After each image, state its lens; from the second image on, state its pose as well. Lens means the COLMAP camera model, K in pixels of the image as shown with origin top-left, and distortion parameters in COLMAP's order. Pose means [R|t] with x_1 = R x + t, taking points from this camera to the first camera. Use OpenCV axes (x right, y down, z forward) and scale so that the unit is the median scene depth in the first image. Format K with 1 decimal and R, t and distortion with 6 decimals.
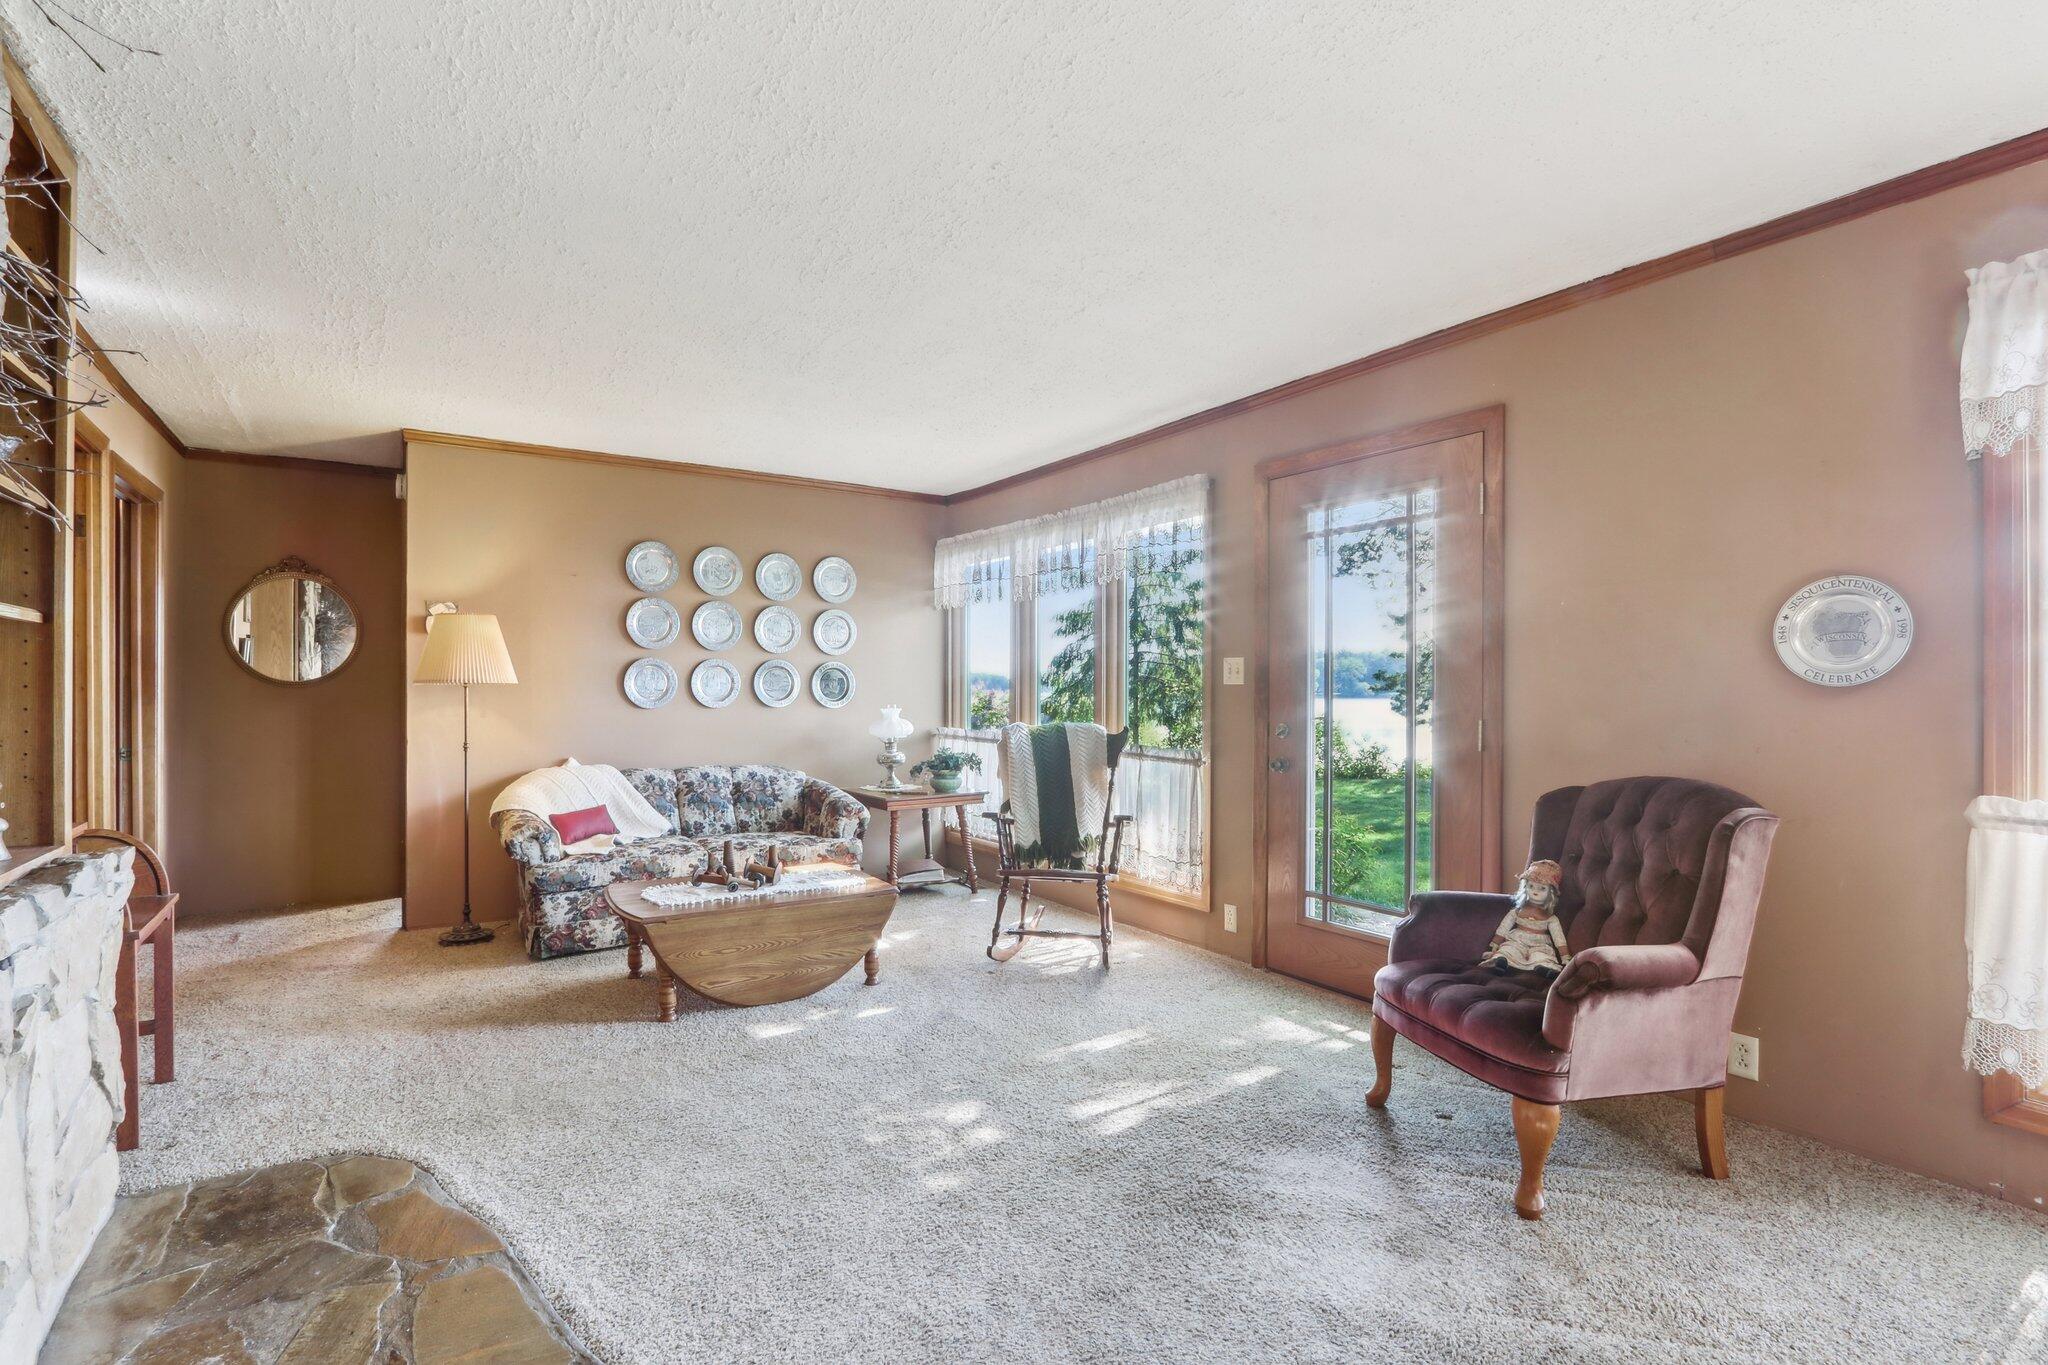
lens RADIAL K [[967.8, 0, 1021.5], [0, 967.8, 684.3], [0, 0, 1]] dist [-0.015336, 0.001109]
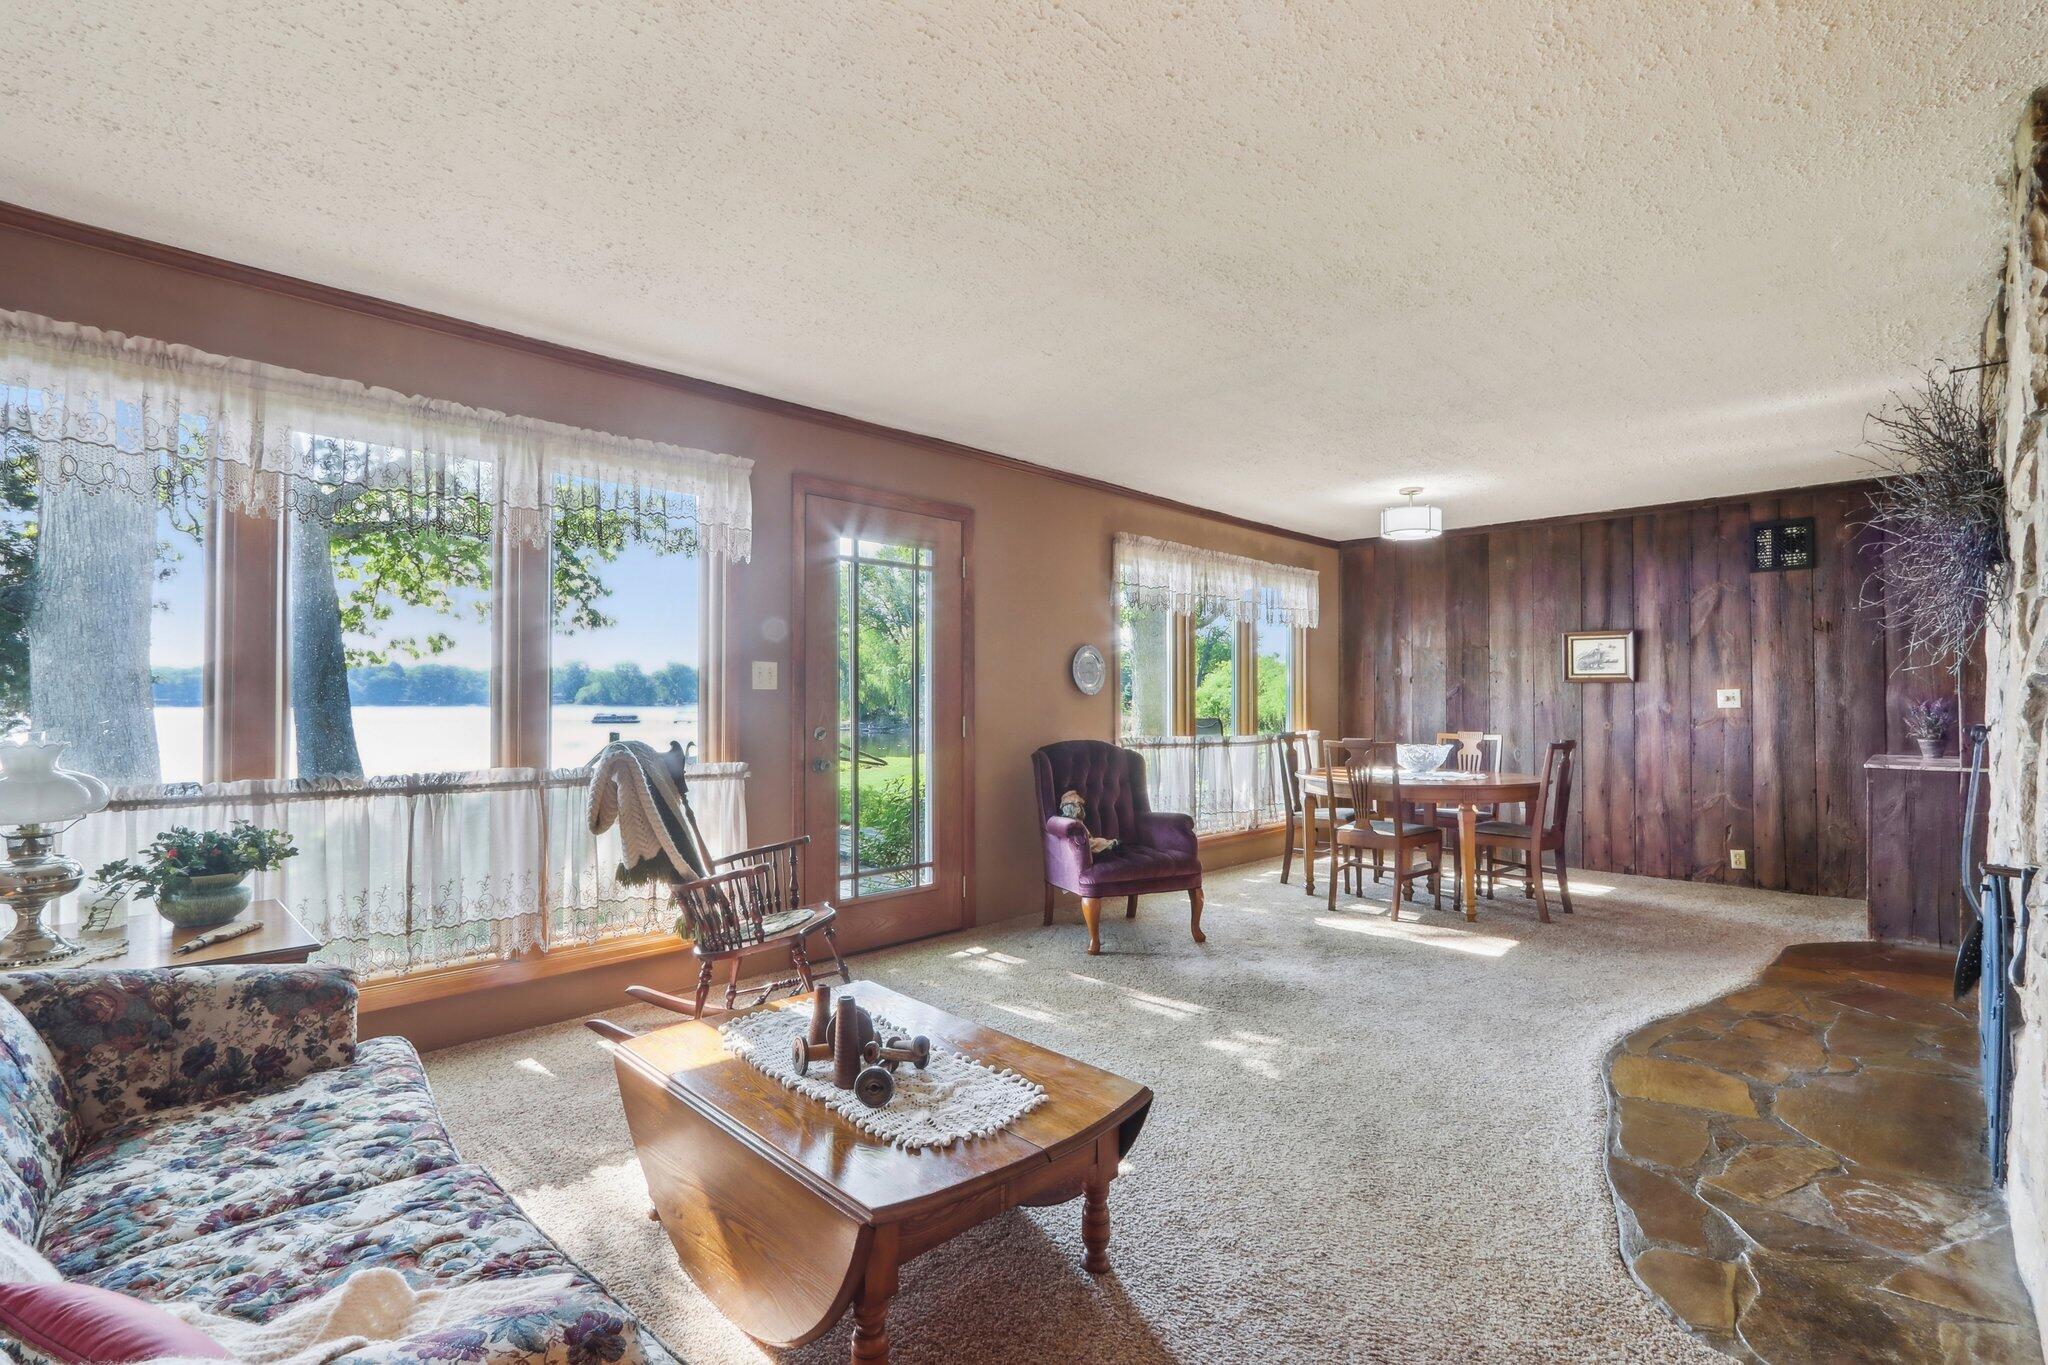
lens RADIAL K [[967.8, 0, 983.4], [0, 967.8, 687.0], [0, 0, 1]] dist [-0.015336, 0.001109]
pose [[-0.202954, 0.005720, 0.979172, -0.723545], [0.000380, 0.999983, -0.005762, -0.000944], [-0.979188, -0.000798, -0.202952, 0.932098]]
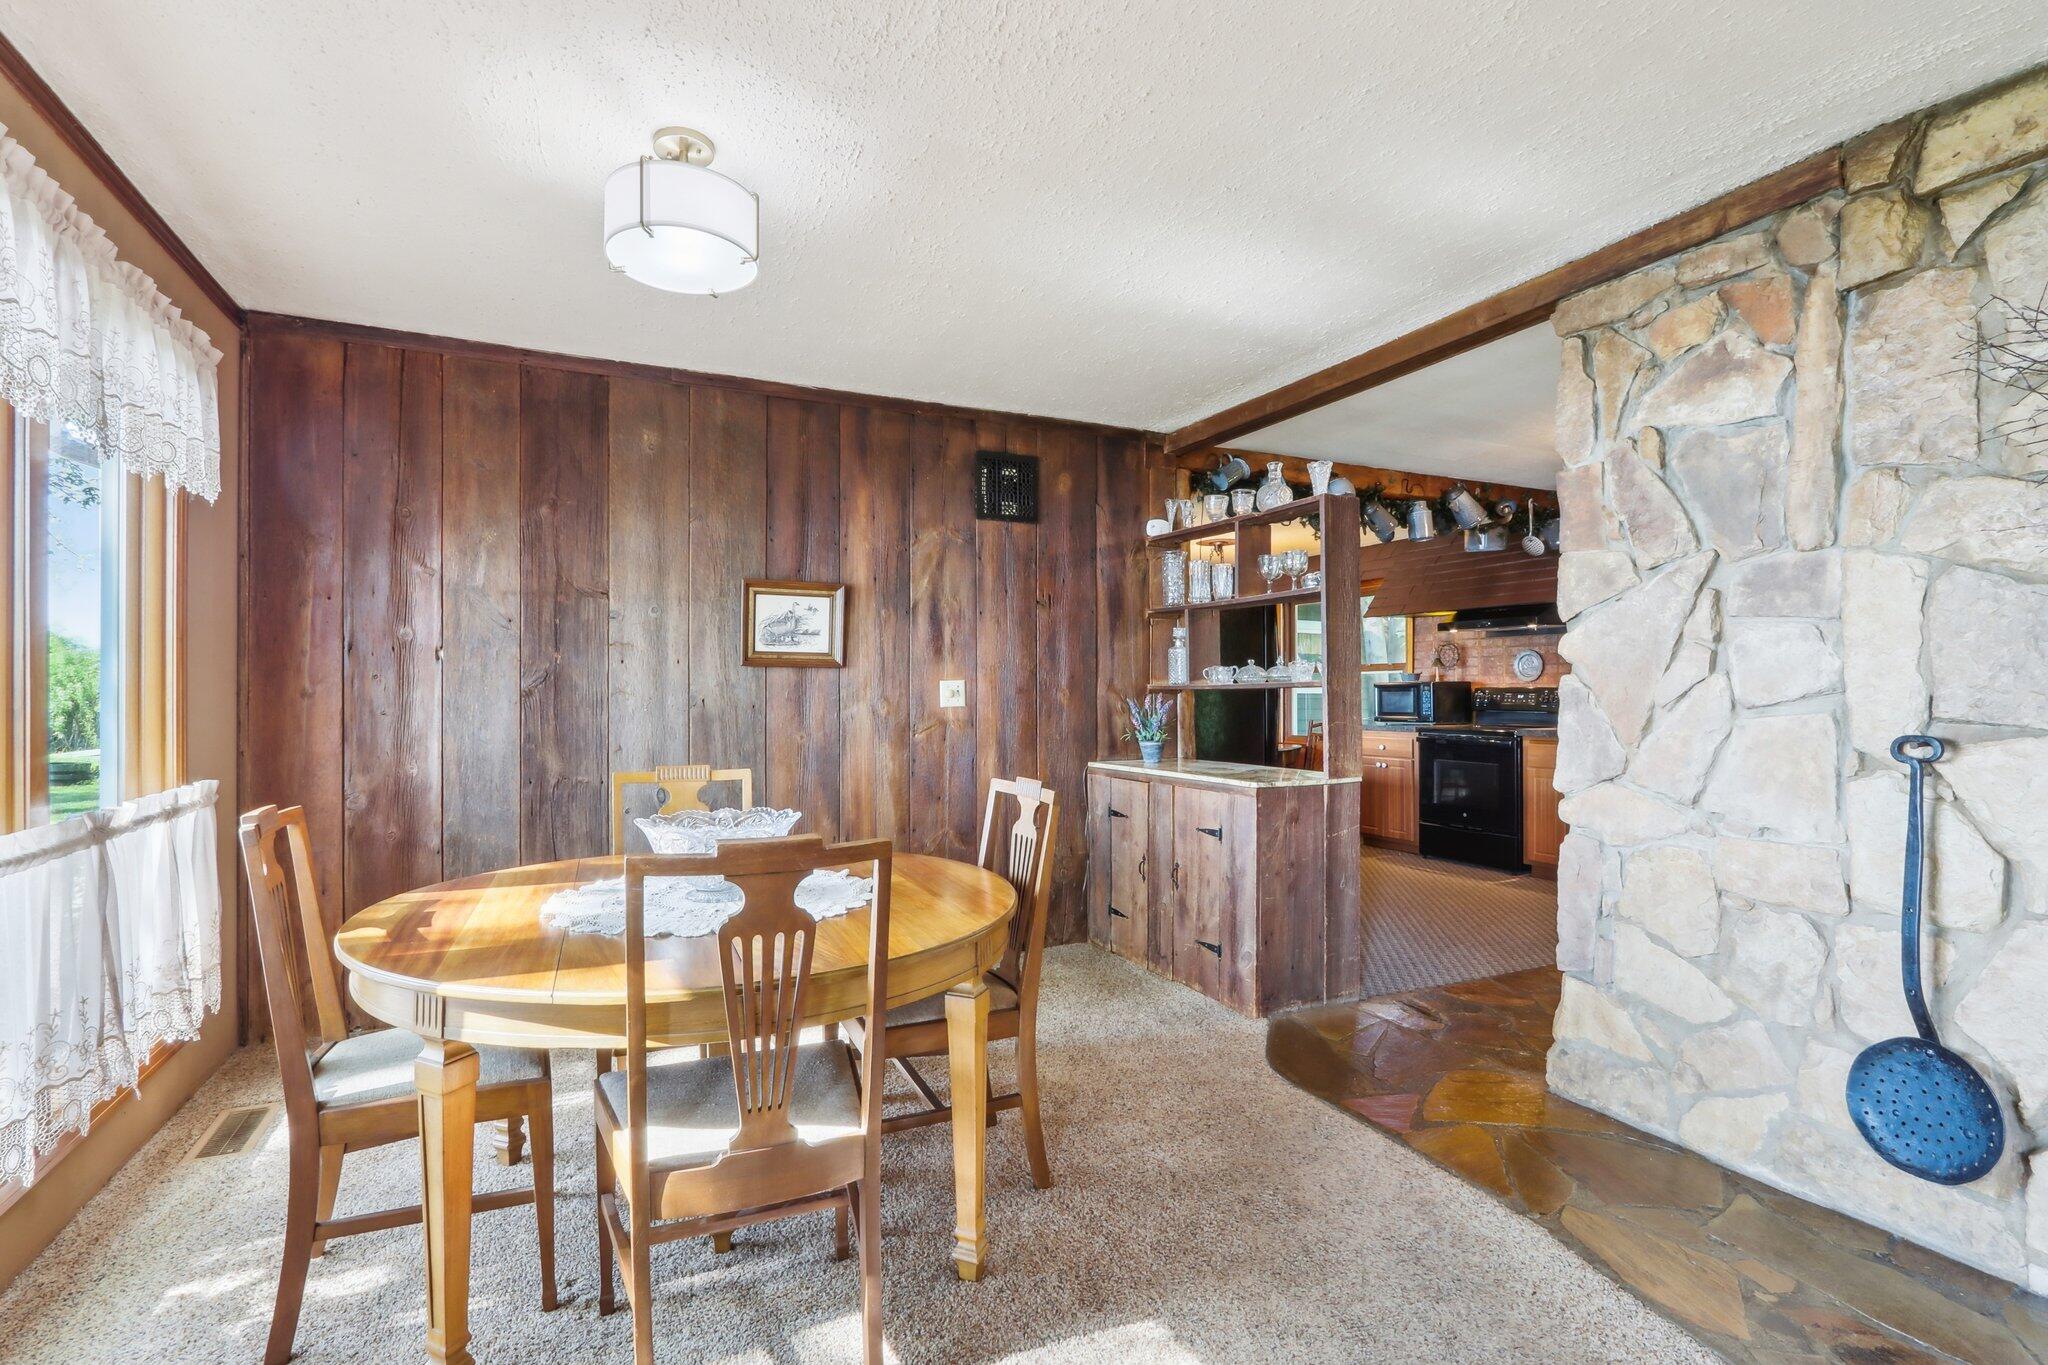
lens RADIAL K [[967.8, 0, 1010.5], [0, 967.8, 683.4], [0, 0, 1]] dist [-0.015336, 0.001109]
pose [[-0.991773, -0.004841, 0.127919, 0.162889], [-0.005530, 0.999972, -0.005032, 0.002520], [-0.127891, -0.005698, -0.991772, 0.590182]]
